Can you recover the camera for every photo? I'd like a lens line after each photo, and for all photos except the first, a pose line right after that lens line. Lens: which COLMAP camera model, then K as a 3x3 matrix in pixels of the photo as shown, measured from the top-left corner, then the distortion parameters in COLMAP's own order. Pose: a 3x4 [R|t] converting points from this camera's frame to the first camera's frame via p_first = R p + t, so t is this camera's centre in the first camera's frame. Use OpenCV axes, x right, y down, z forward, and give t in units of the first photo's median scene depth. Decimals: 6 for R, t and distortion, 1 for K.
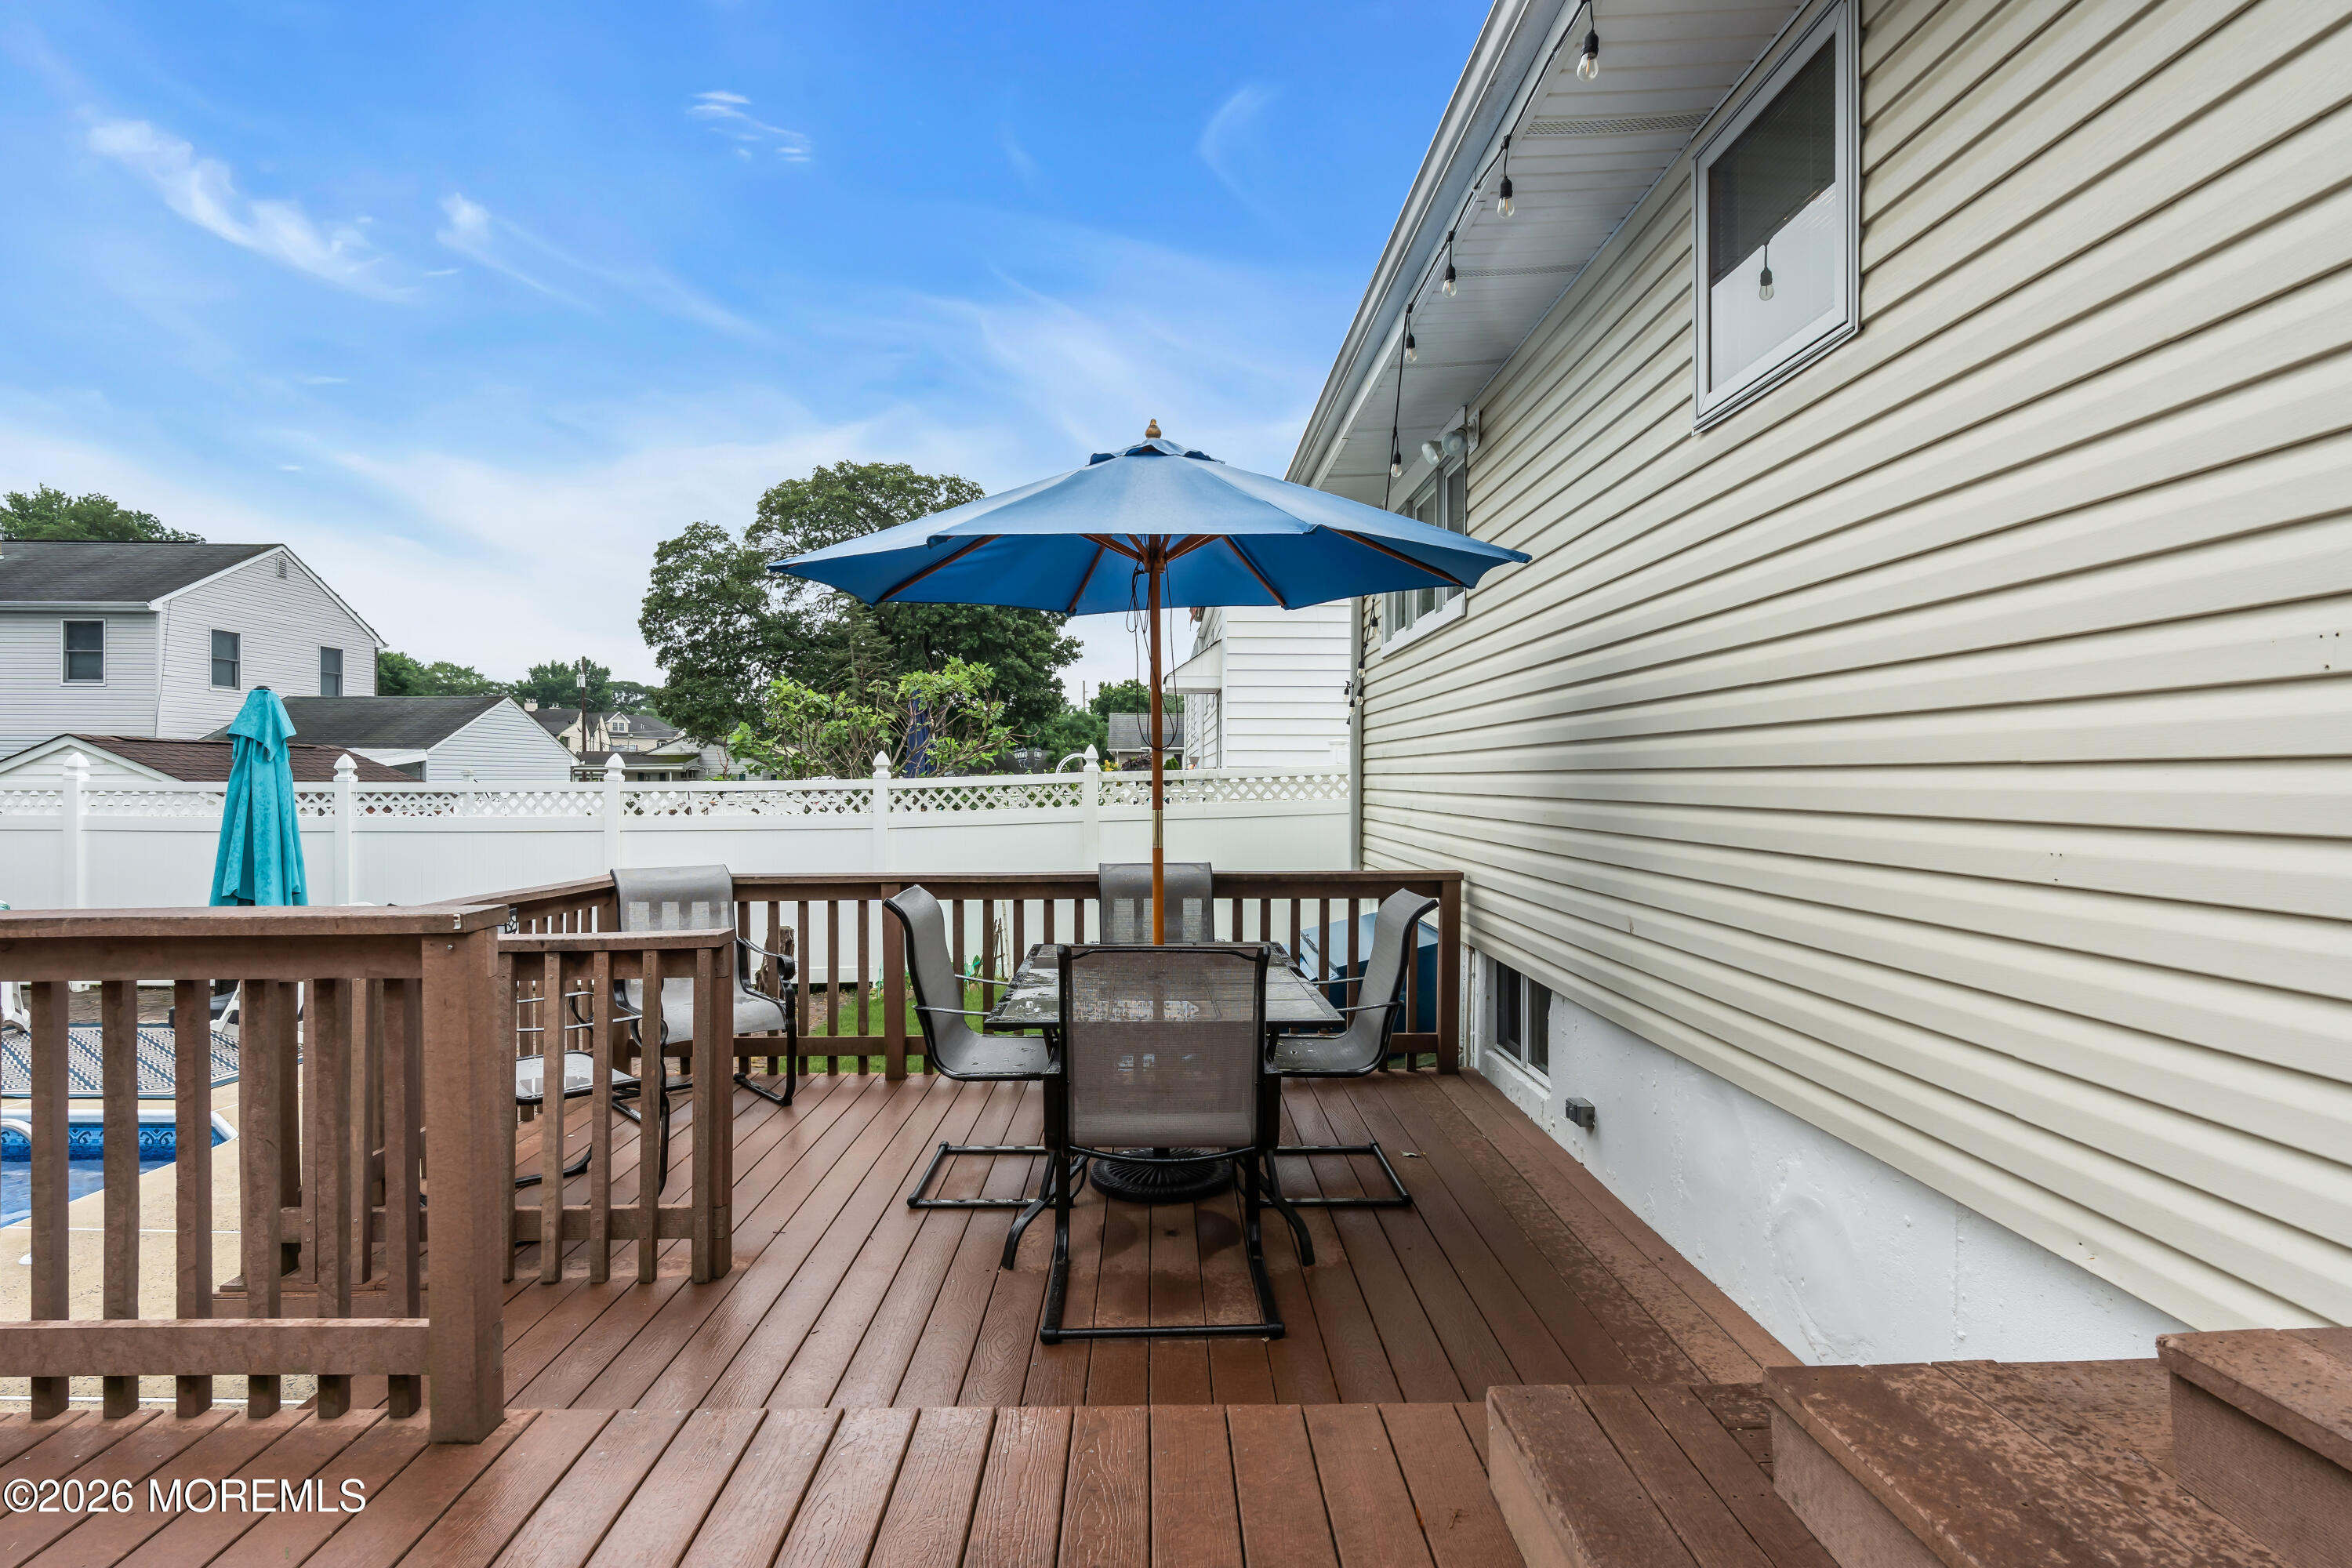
lens RADIAL K [[1203.5, 0, 1175.2], [0, 1203.5, 781.1], [0, 0, 1]] dist [0.001665, -0.000199]
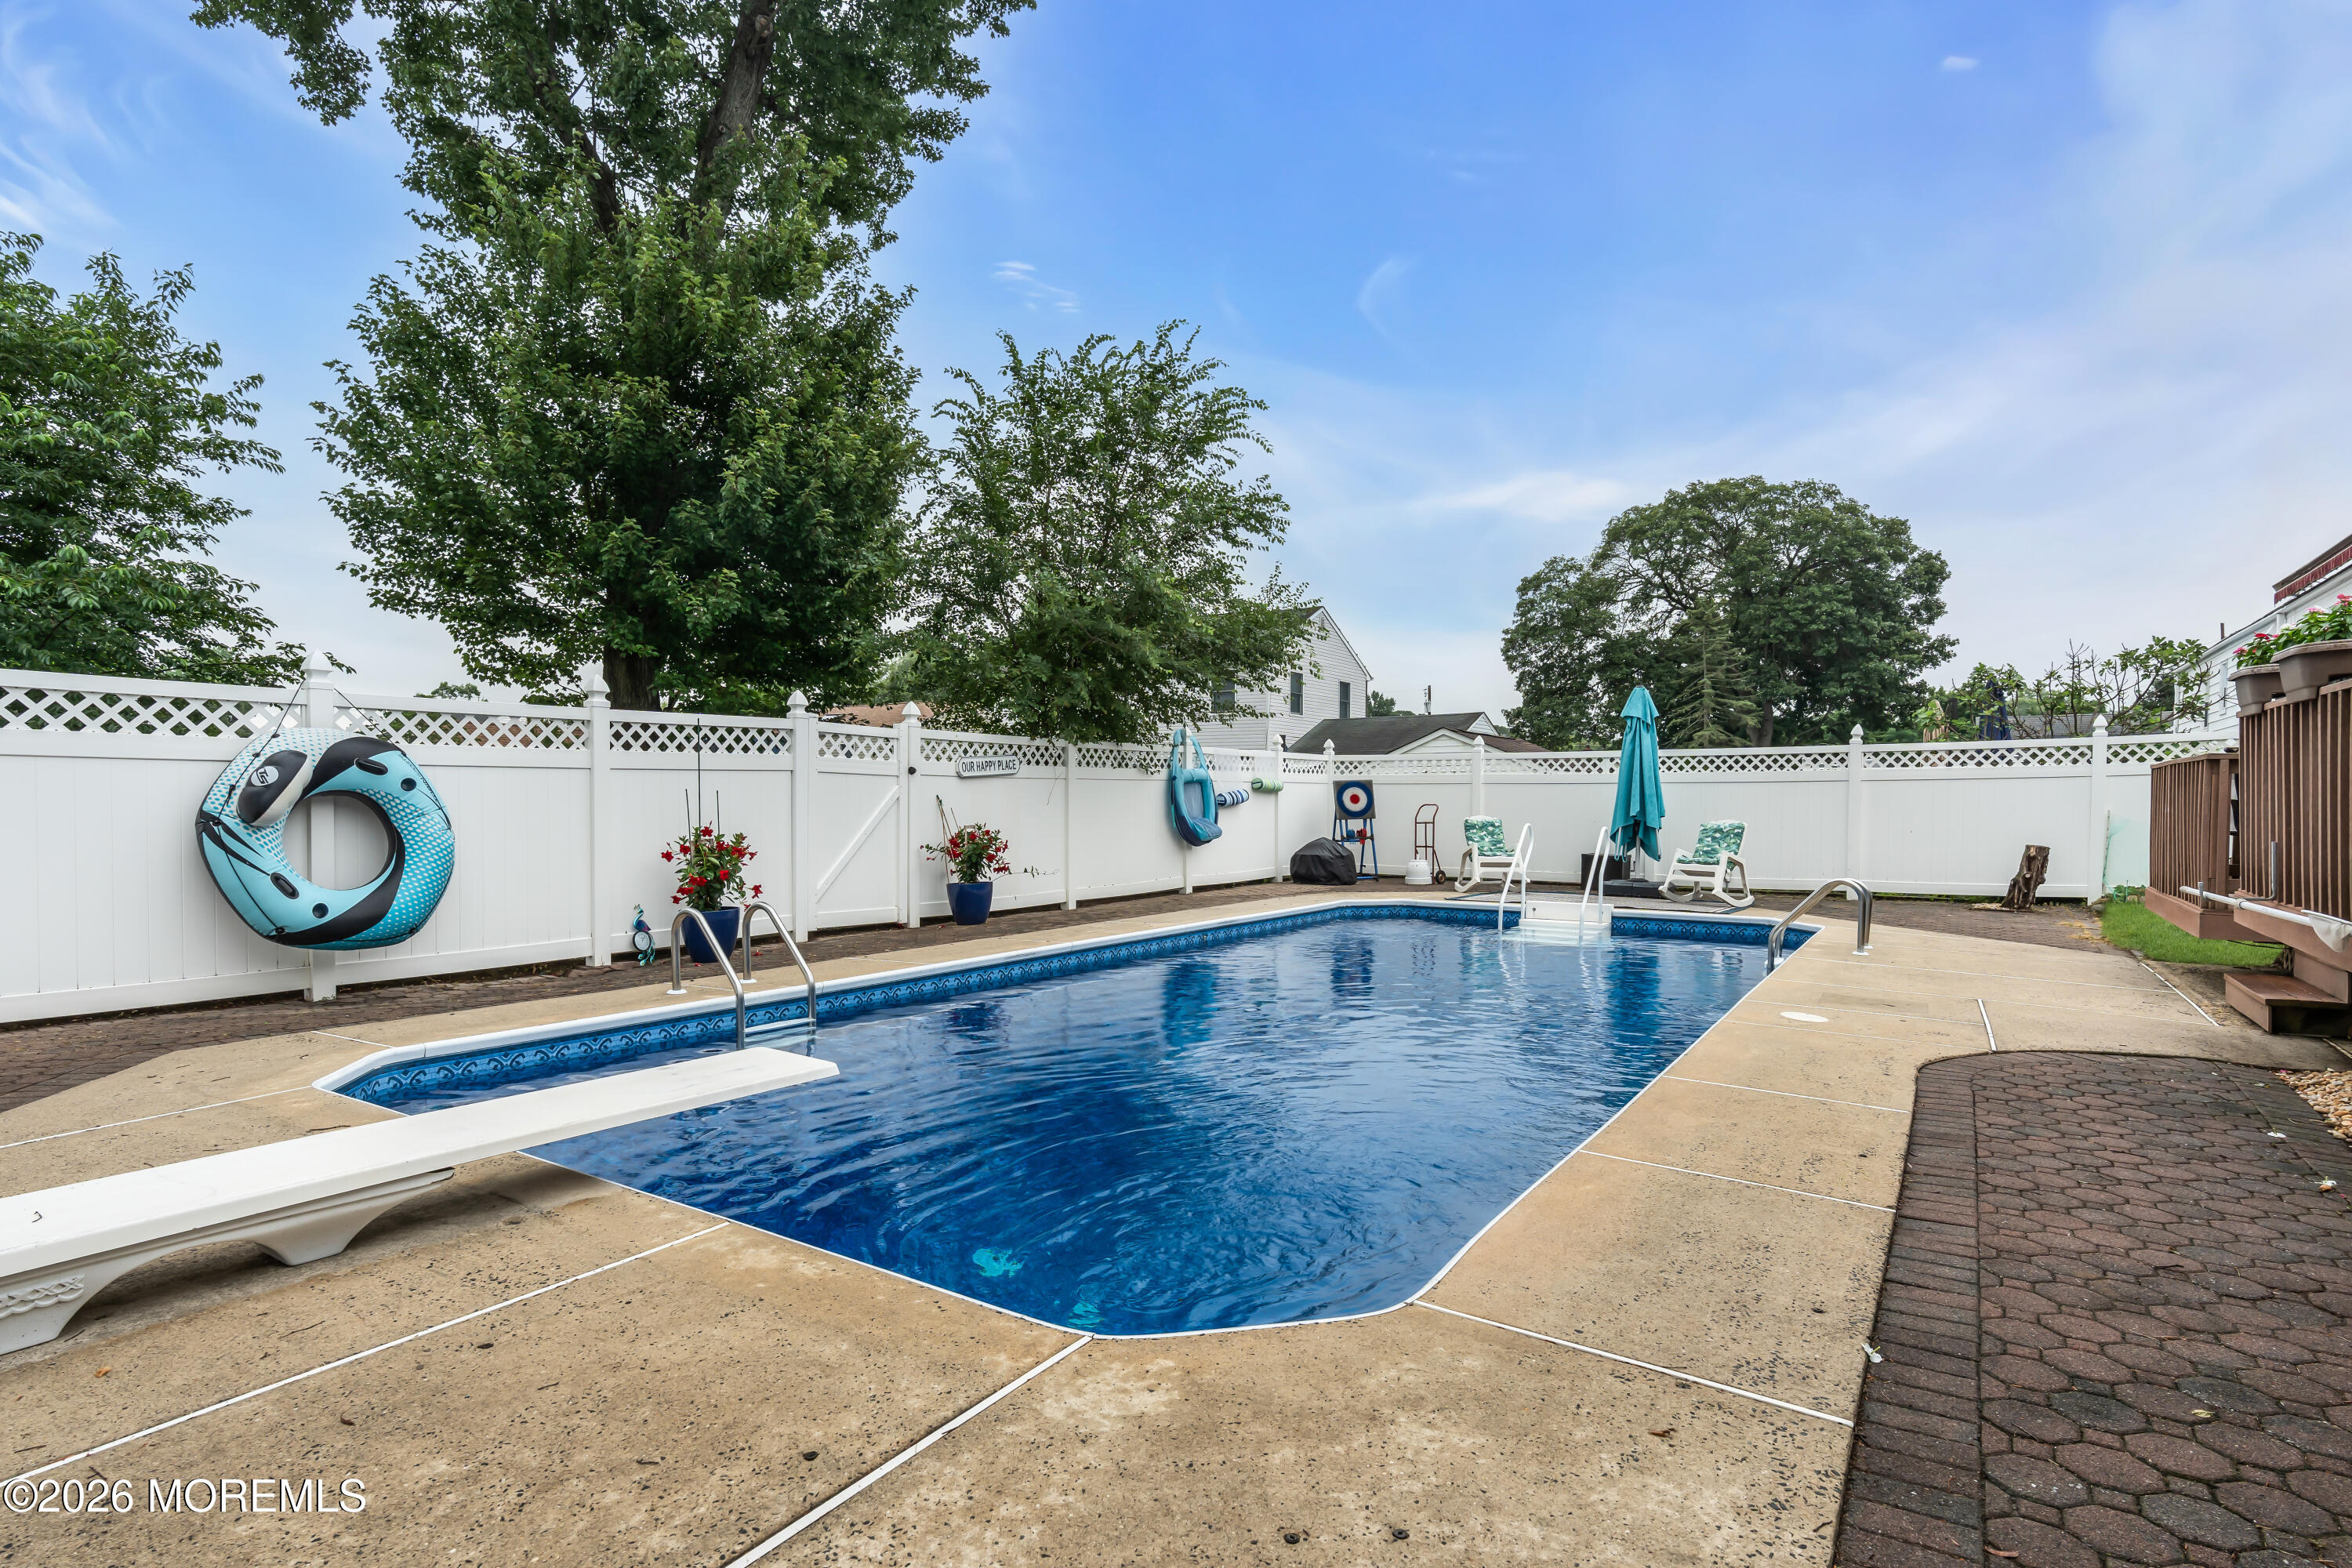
lens RADIAL K [[1203.5, 0, 1167.8], [0, 1203.5, 790.0], [0, 0, 1]] dist [0.001665, -0.000199]
pose [[0.818776, -0.002770, -0.574106, -0.051908], [-0.003993, 0.999937, -0.010519, 0.011557], [0.574099, 0.010905, 0.818713, -0.101402]]
